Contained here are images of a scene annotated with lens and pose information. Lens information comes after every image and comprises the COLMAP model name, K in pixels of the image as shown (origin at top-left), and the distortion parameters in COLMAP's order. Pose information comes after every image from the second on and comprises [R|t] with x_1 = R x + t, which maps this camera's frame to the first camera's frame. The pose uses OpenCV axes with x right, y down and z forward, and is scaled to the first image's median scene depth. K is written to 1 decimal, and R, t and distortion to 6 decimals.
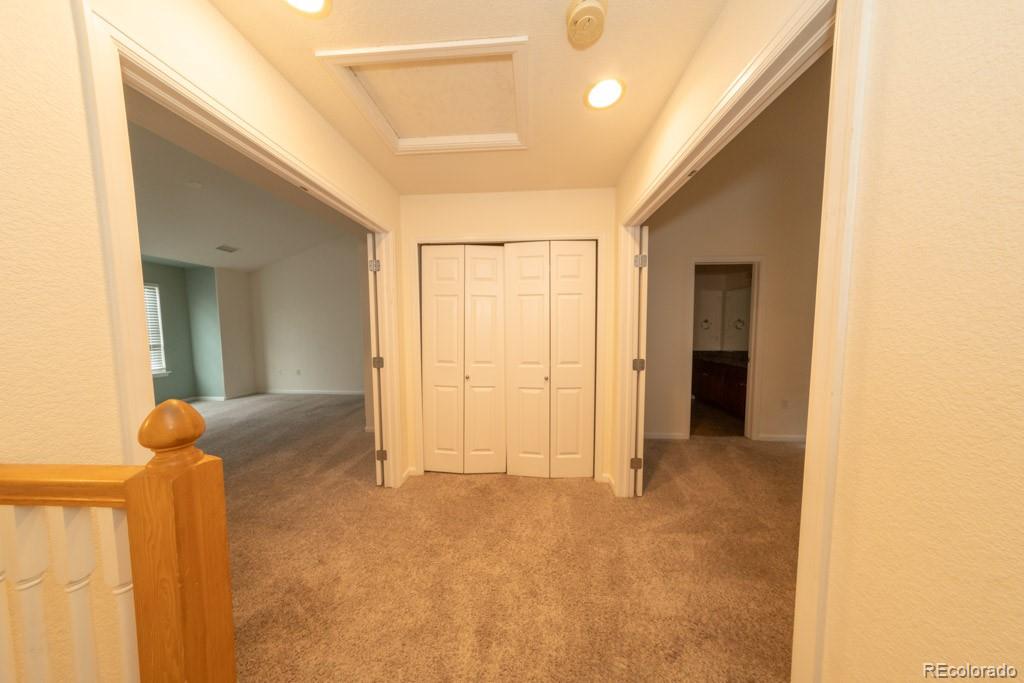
lens RADIAL K [[277.0, 0, 509.0], [0, 277.0, 347.9], [0, 0, 1]] dist [-0.013088, -0.000002]
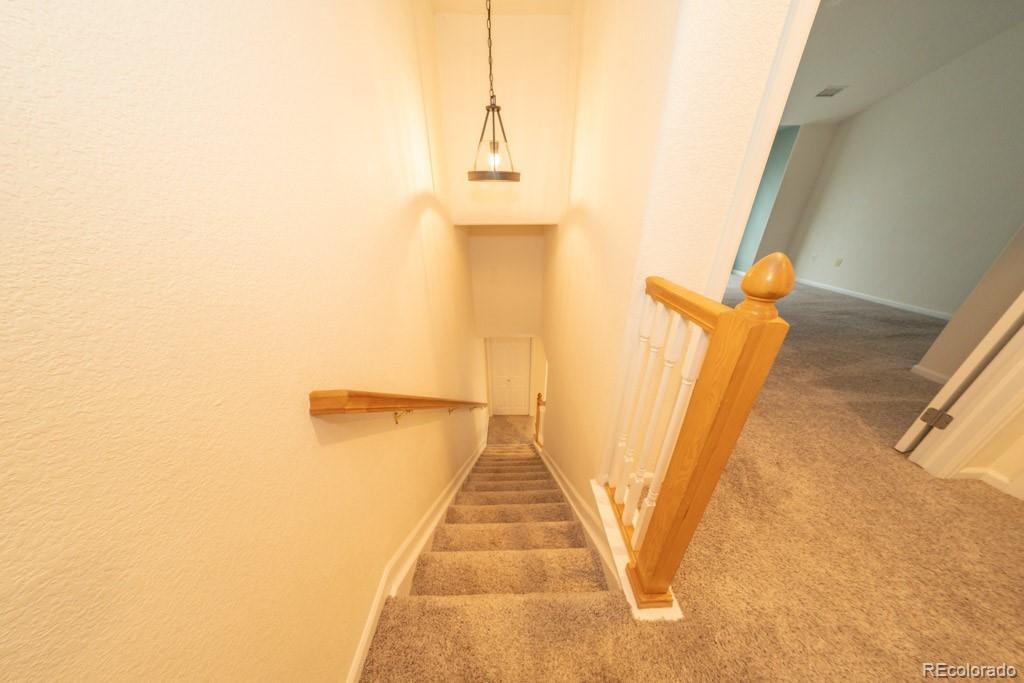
lens RADIAL K [[277.1, 0, 516.1], [0, 277.1, 346.1], [0, 0, 1]] dist [-0.000029, 0.000000]
pose [[0.080200, 0.444618, -0.892123, -0.052998], [-0.059843, 0.895539, 0.440941, 0.023104], [0.994981, 0.018024, 0.098429, -0.017150]]
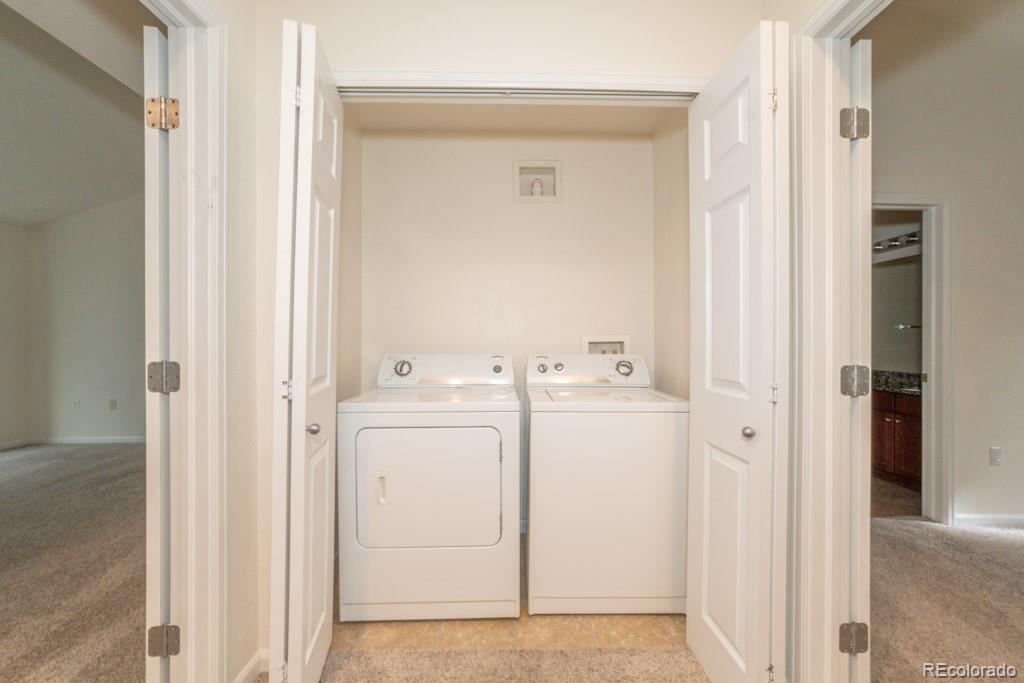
lens RADIAL K [[407.9, 0, 512.0], [0, 407.9, 341.5], [0, 0, 1]] dist [-0.000207, -0.000052]
pose [[0.996690, 0.006138, 0.081064, -0.067118], [-0.001062, 0.998043, -0.062514, 0.041313], [-0.081289, 0.062221, 0.994747, 0.445057]]
